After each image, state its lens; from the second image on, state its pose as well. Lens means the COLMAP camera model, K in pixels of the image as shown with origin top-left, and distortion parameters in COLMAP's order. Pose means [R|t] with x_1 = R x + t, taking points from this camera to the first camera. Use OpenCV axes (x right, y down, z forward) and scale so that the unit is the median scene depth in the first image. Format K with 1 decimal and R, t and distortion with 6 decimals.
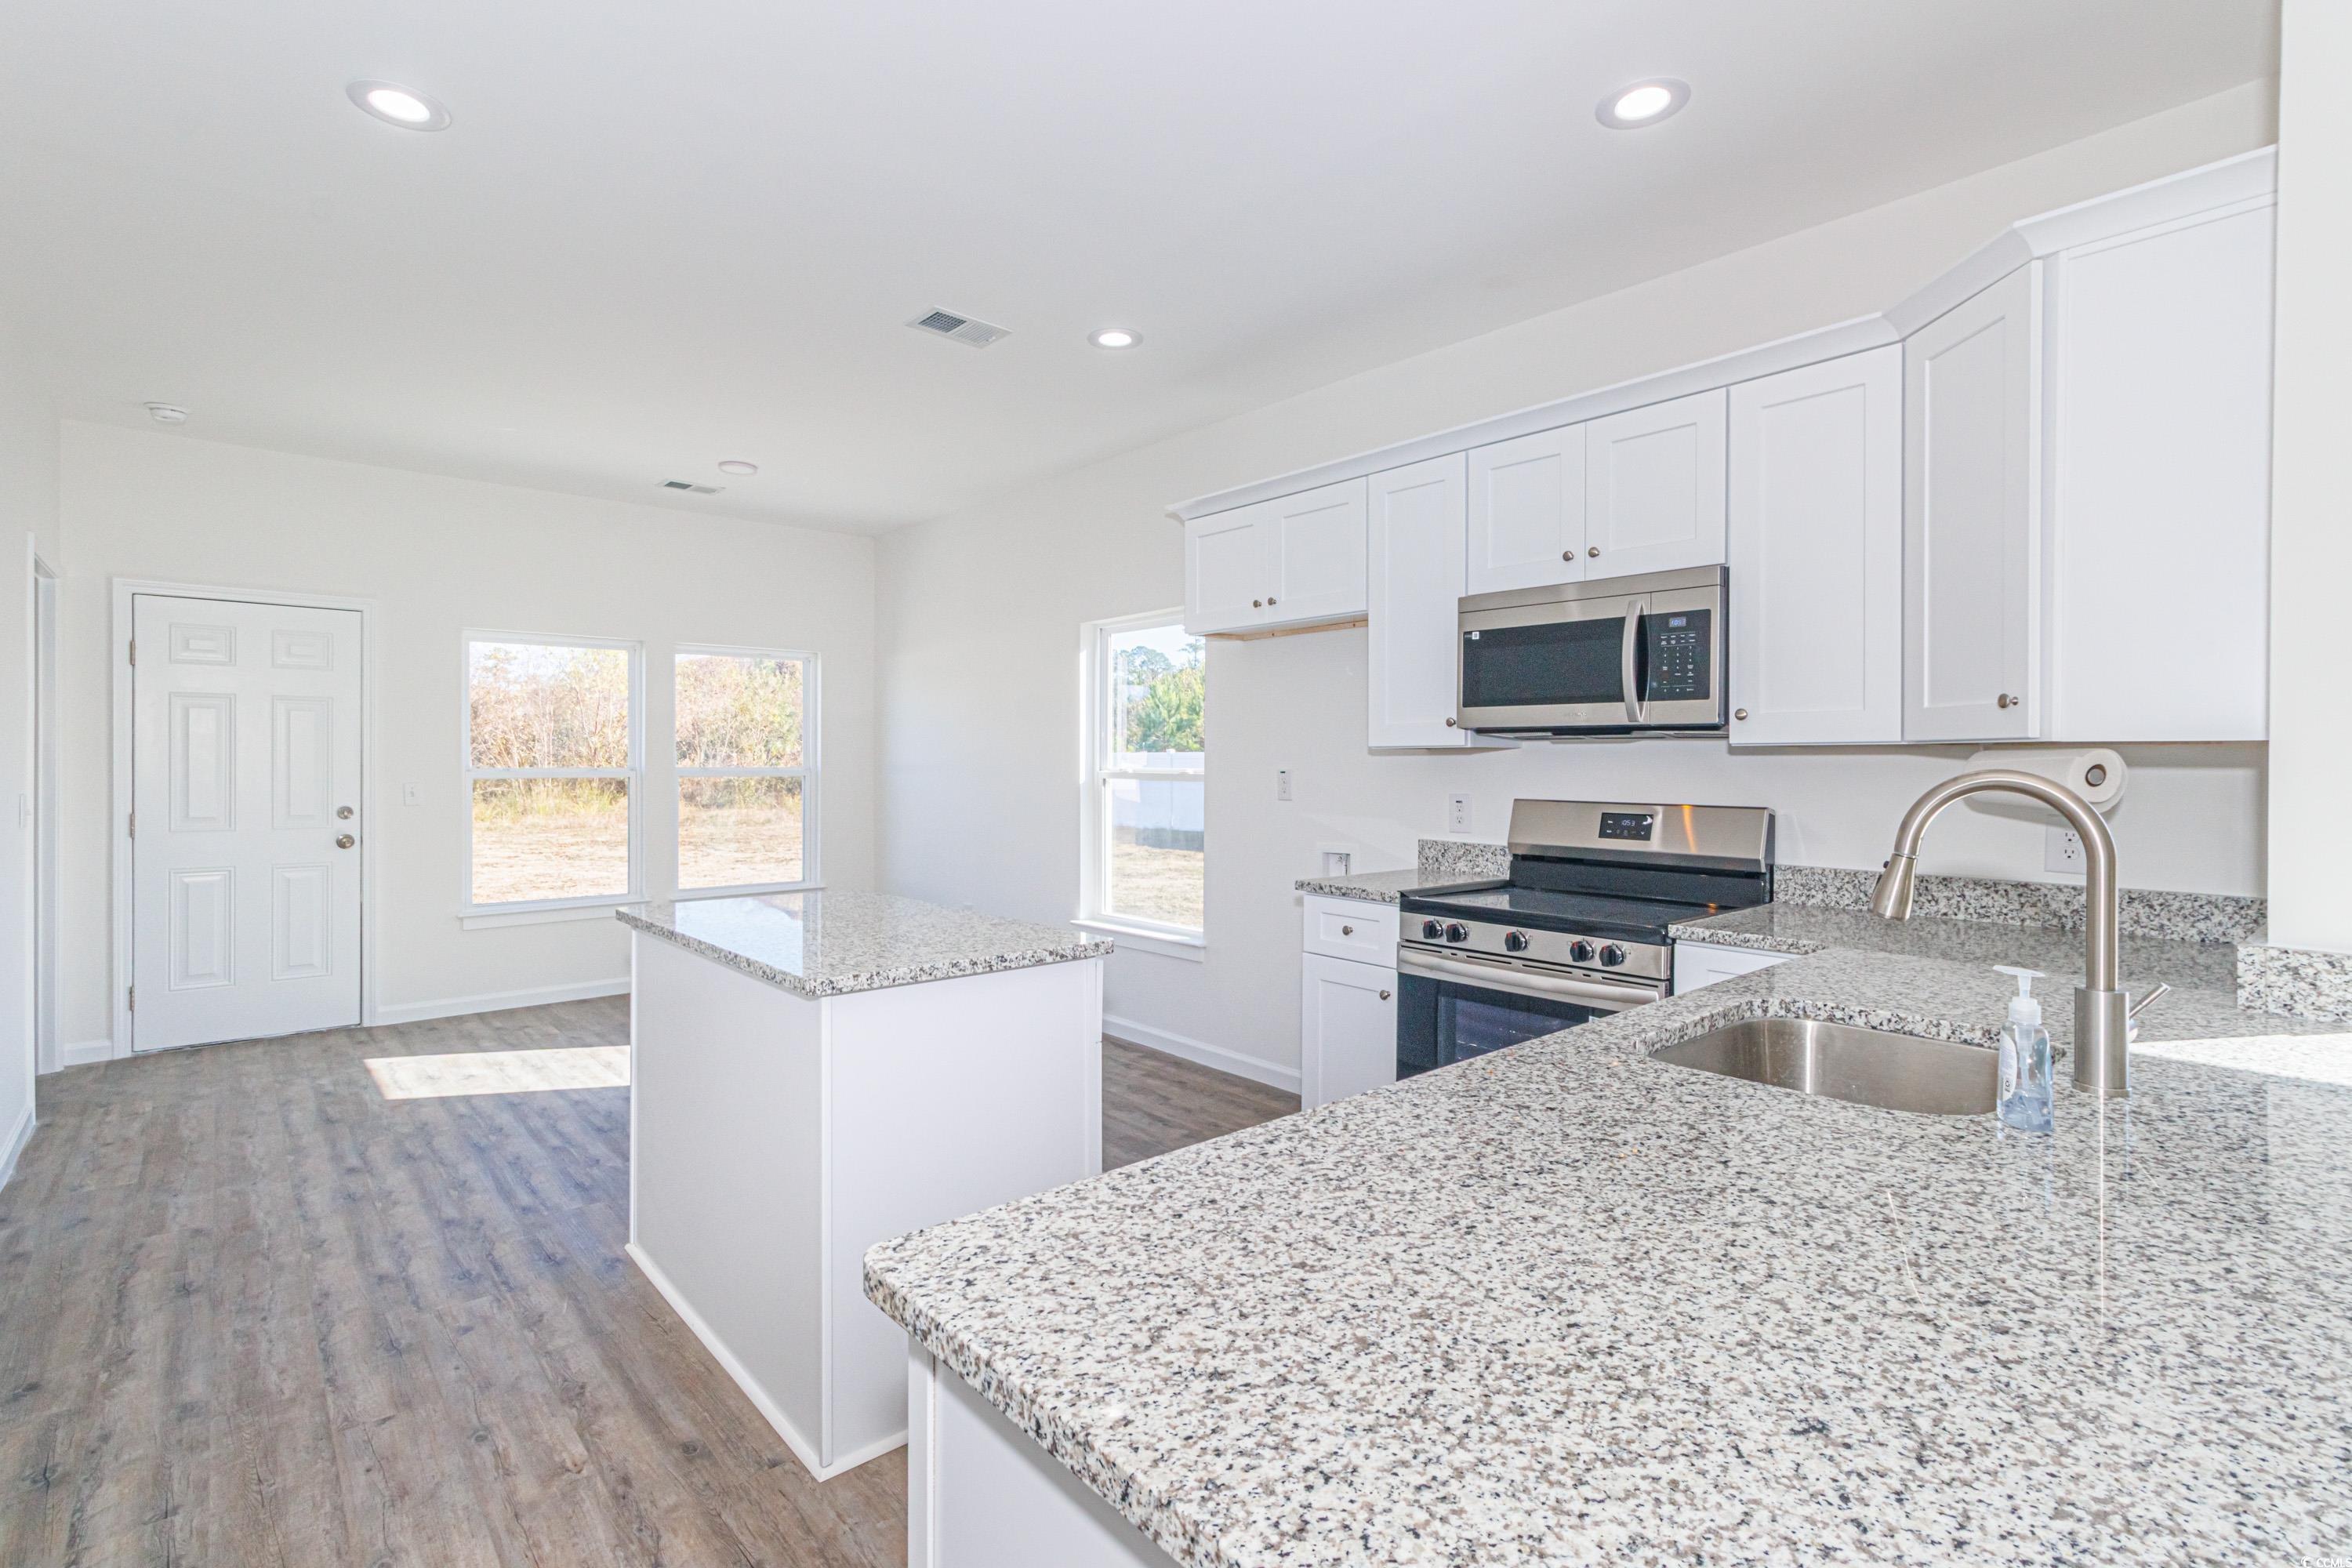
lens RADIAL K [[1081.1, 0, 1160.0], [0, 1081.1, 765.2], [0, 0, 1]] dist [0.001101, 0.001196]
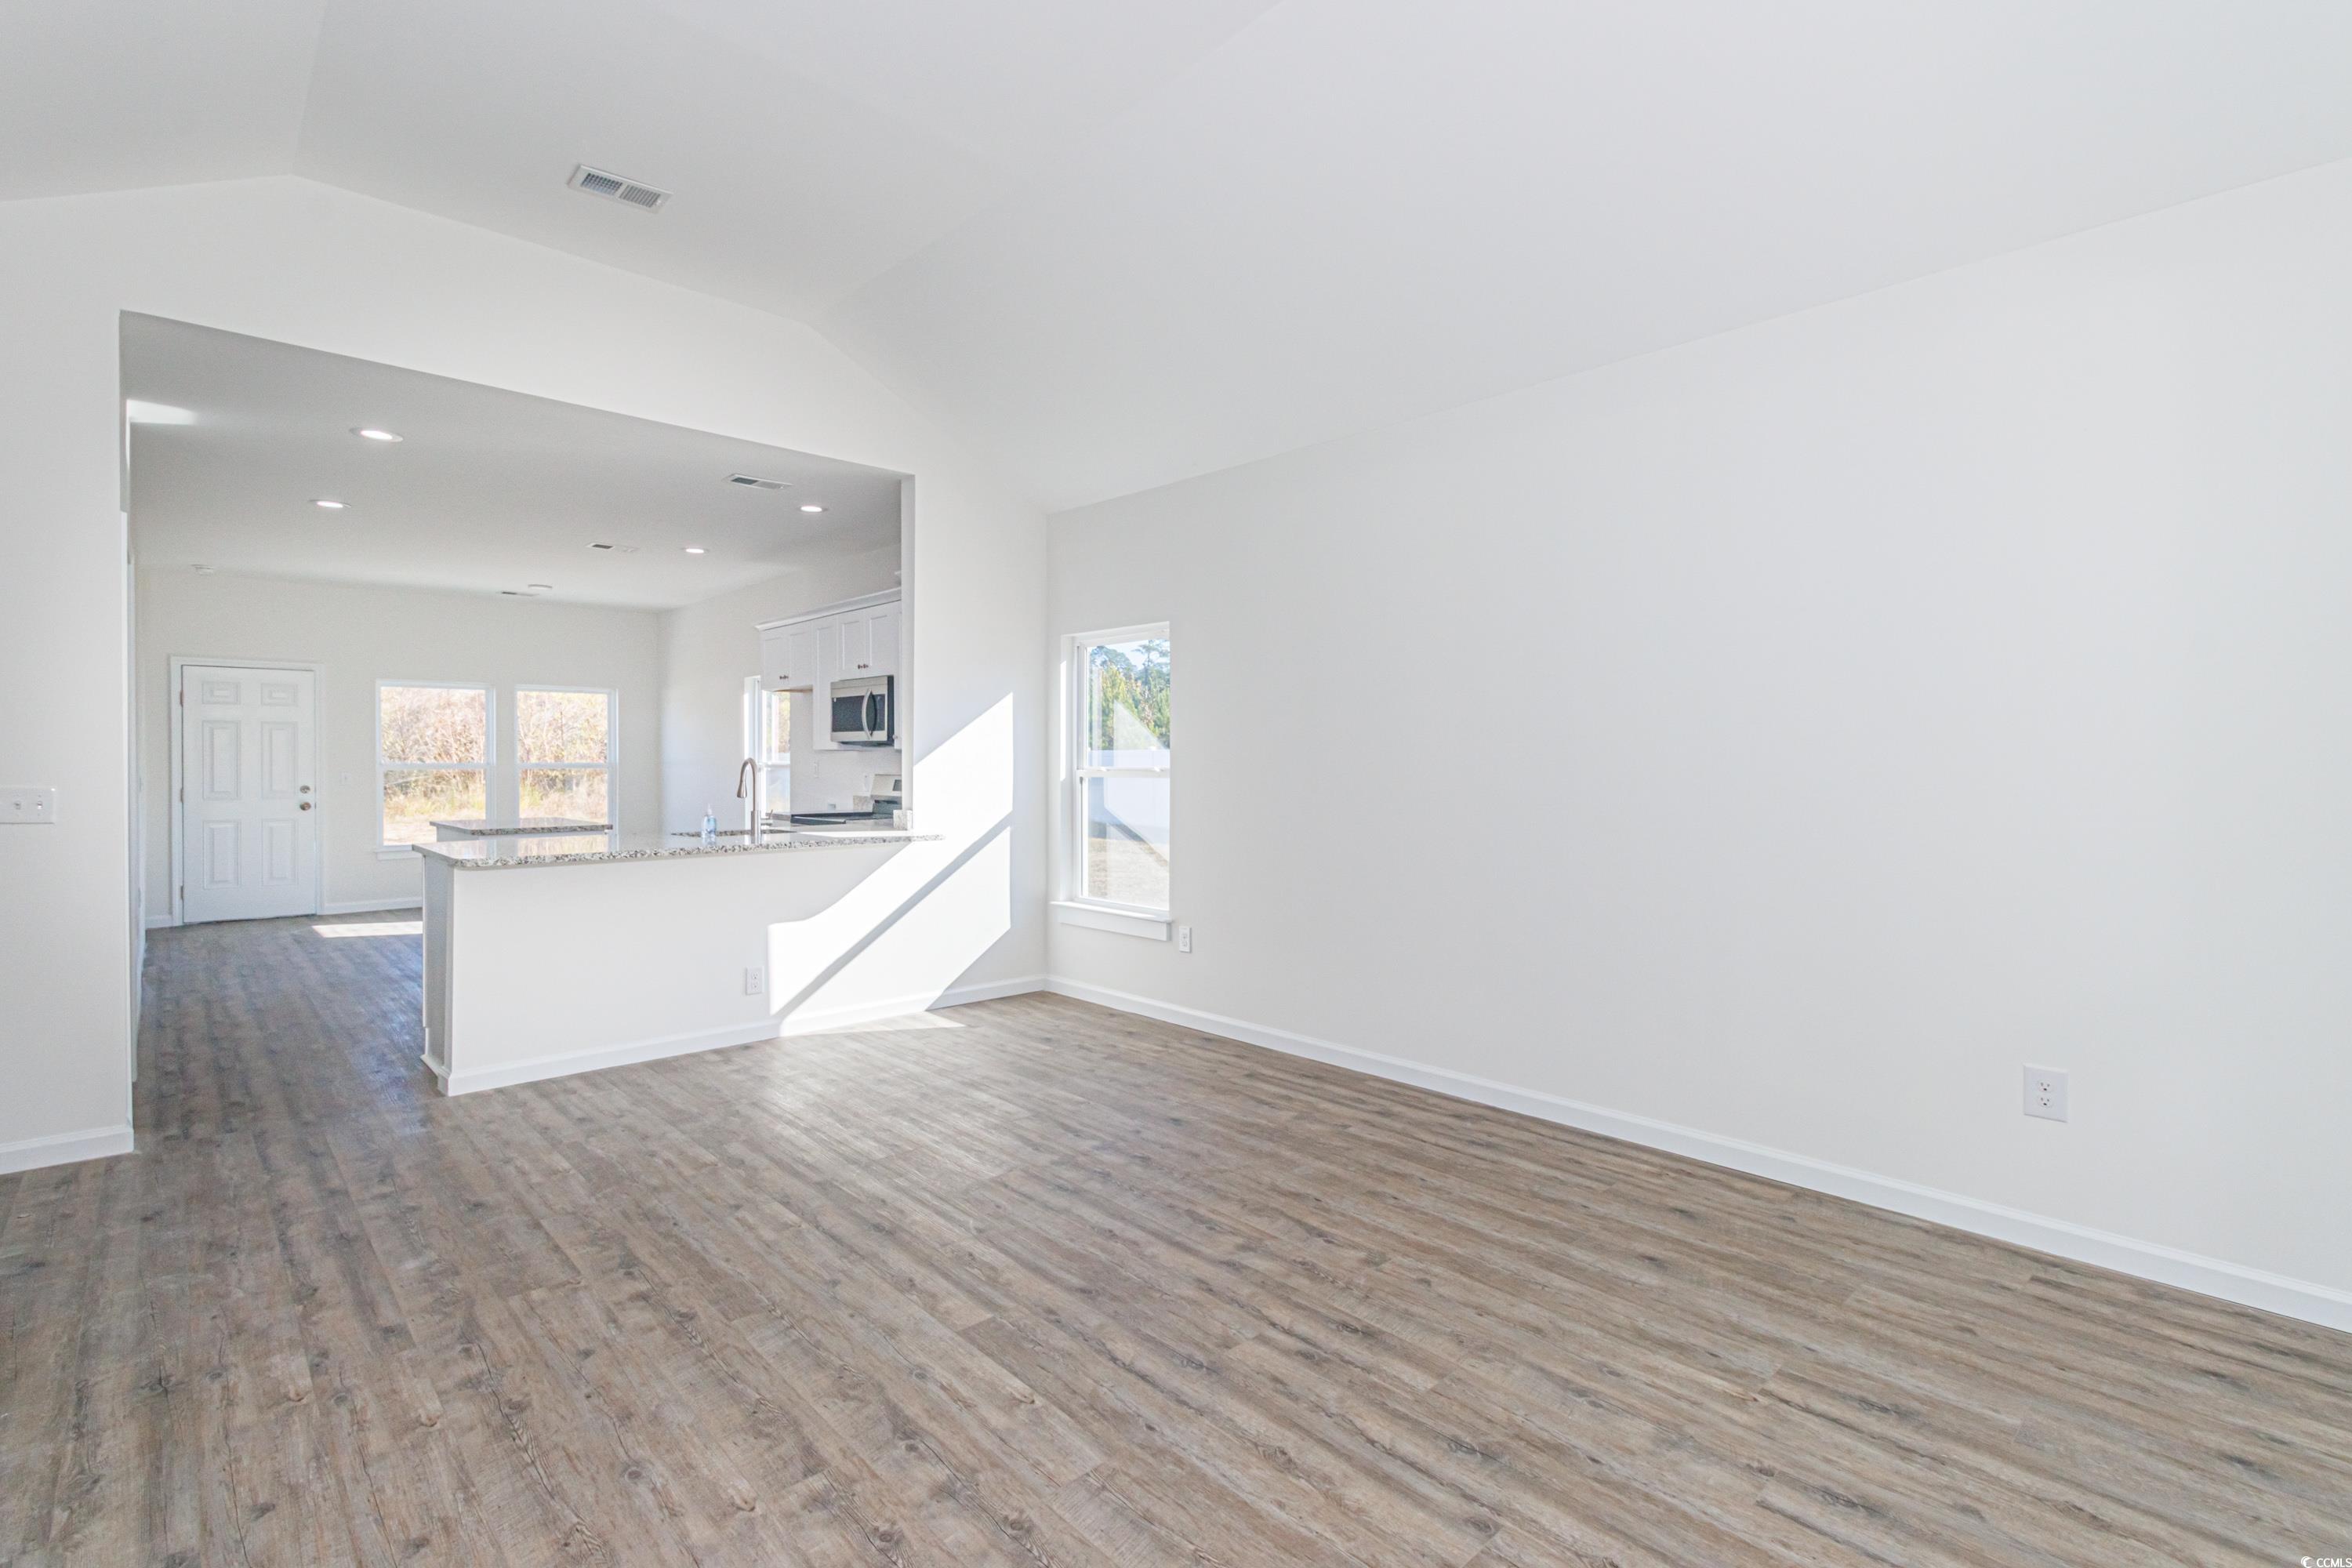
lens RADIAL K [[1081.1, 0, 1182.5], [0, 1081.1, 767.7], [0, 0, 1]] dist [0.001101, 0.001196]
pose [[0.999053, -0.005086, 0.043221, 0.797213], [0.004865, 0.999975, 0.005219, 0.009733], [-0.043246, -0.005004, 0.999052, -1.097060]]
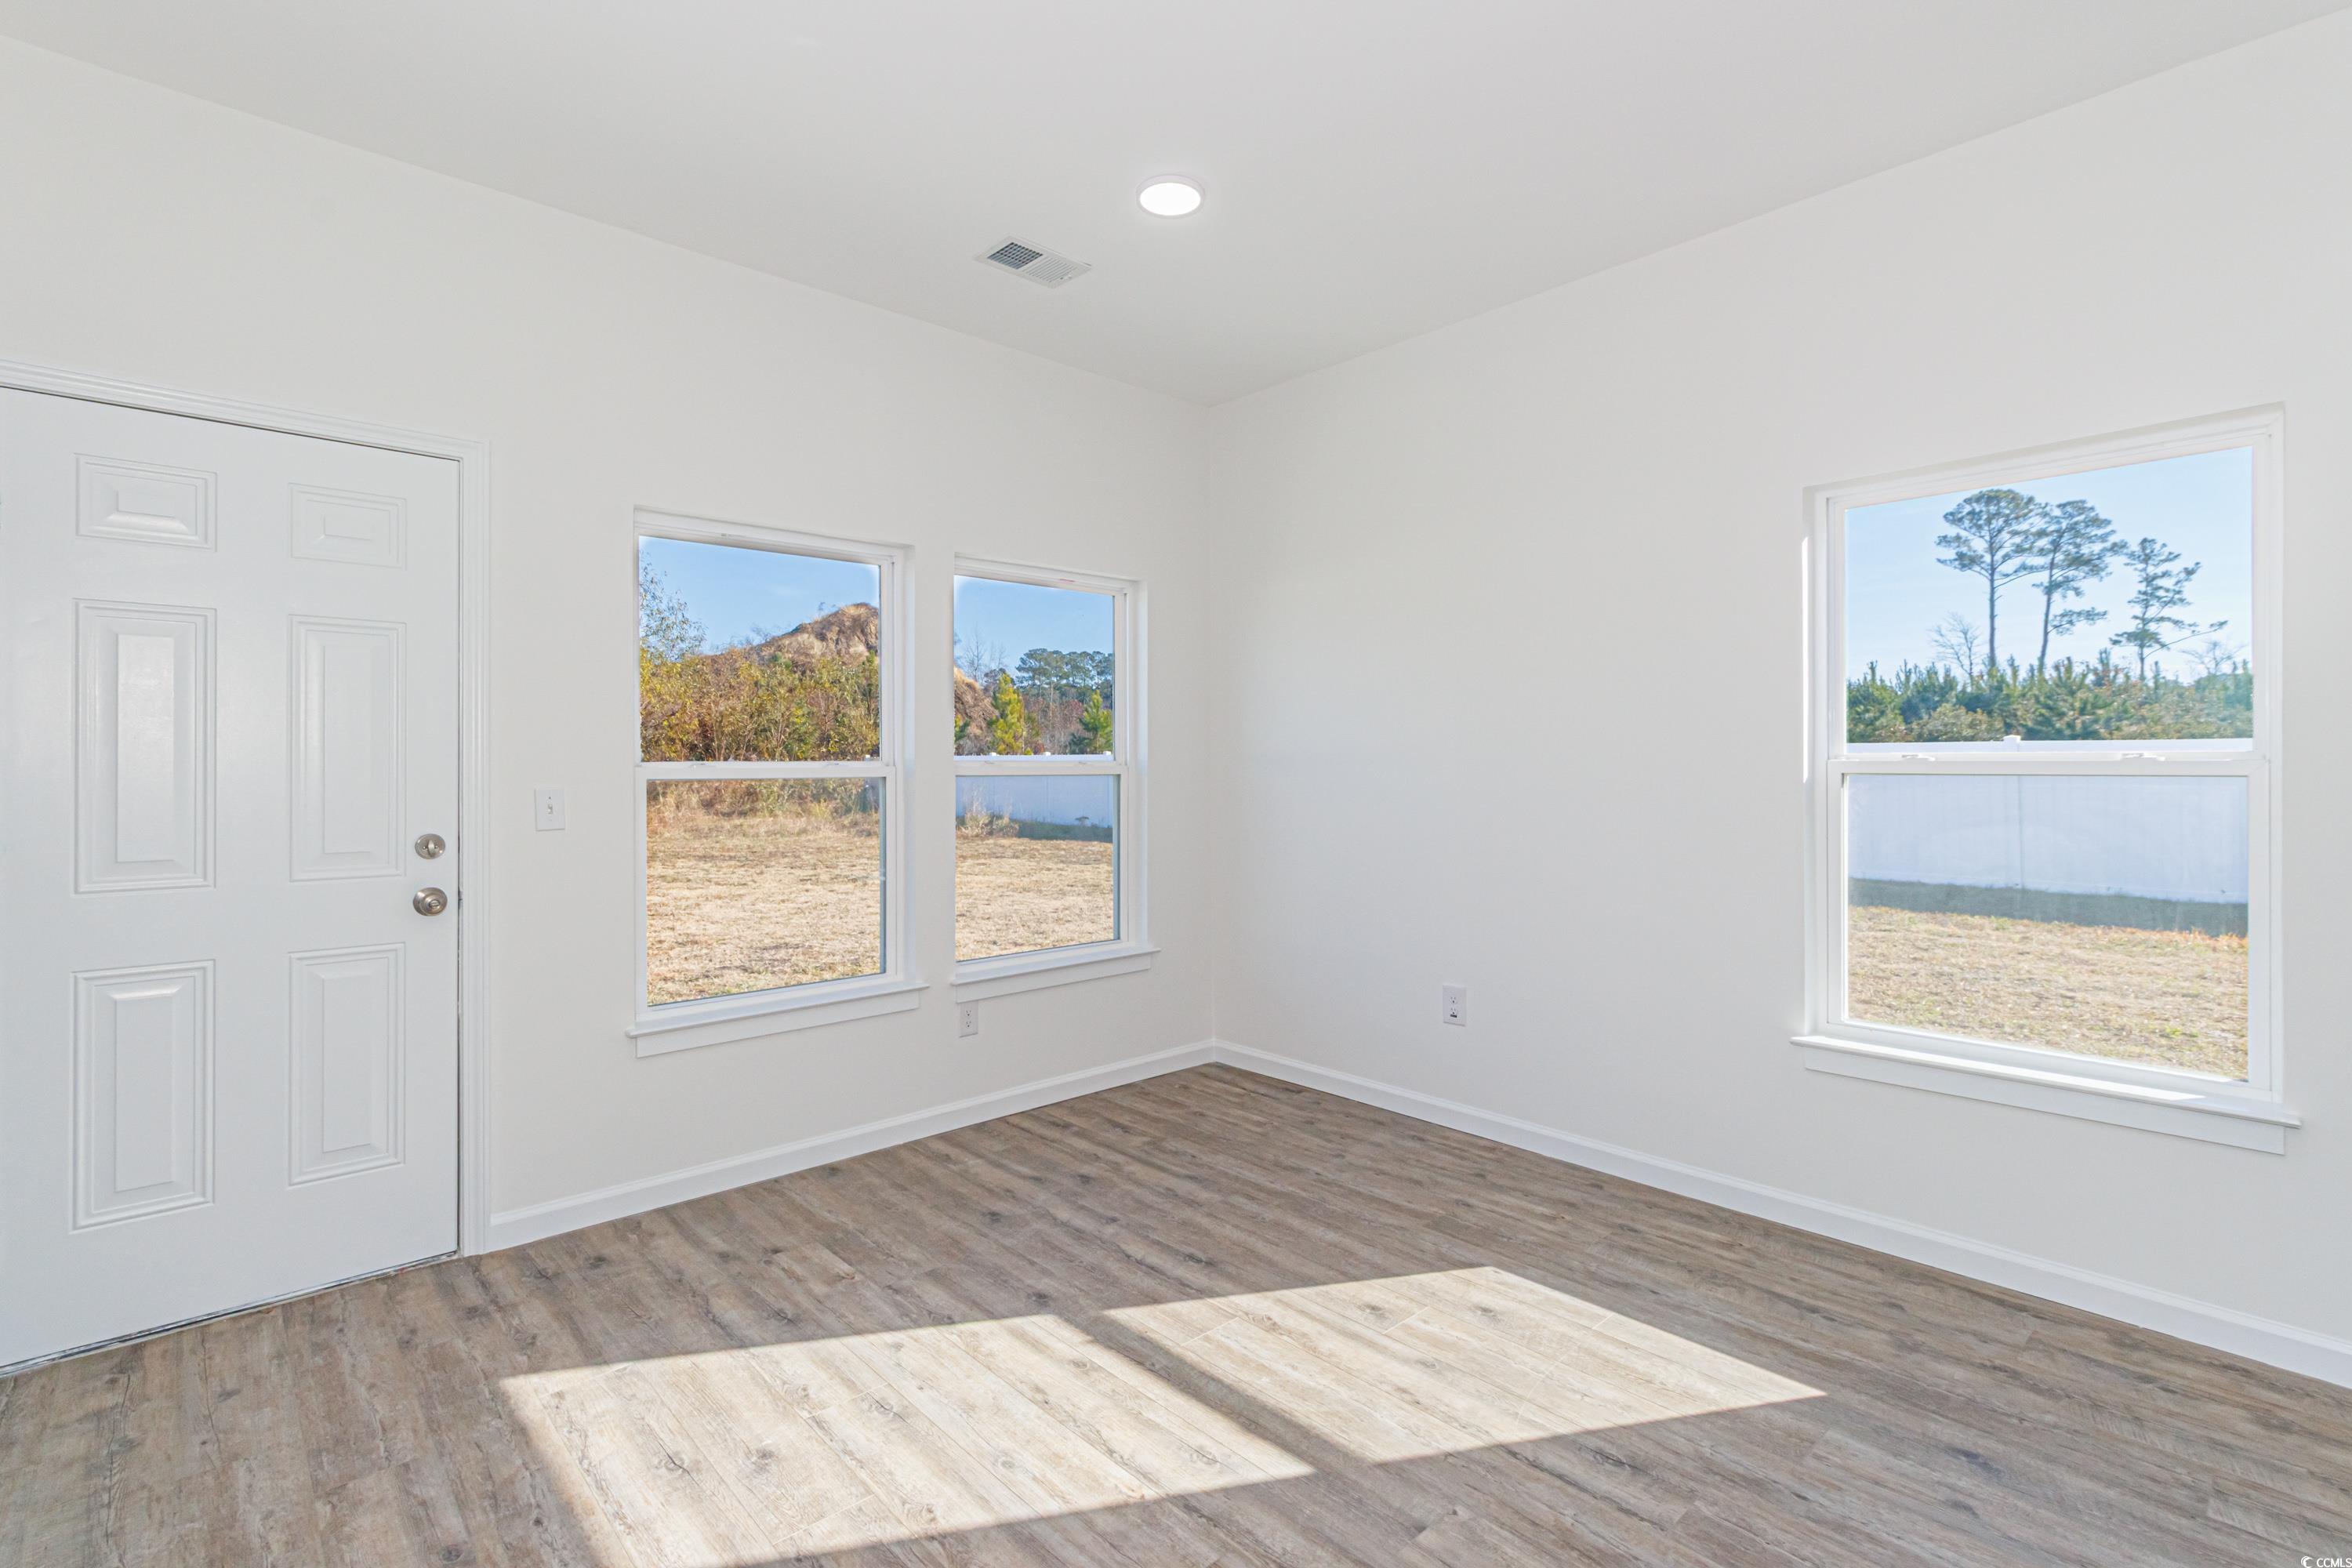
lens RADIAL K [[1081.1, 0, 1142.9], [0, 1081.1, 774.2], [0, 0, 1]] dist [0.001101, 0.001196]
pose [[0.999914, -0.006912, 0.011170, -0.584286], [0.006851, 0.999962, 0.005473, 0.013028], [-0.011207, -0.005396, 0.999923, 0.673213]]
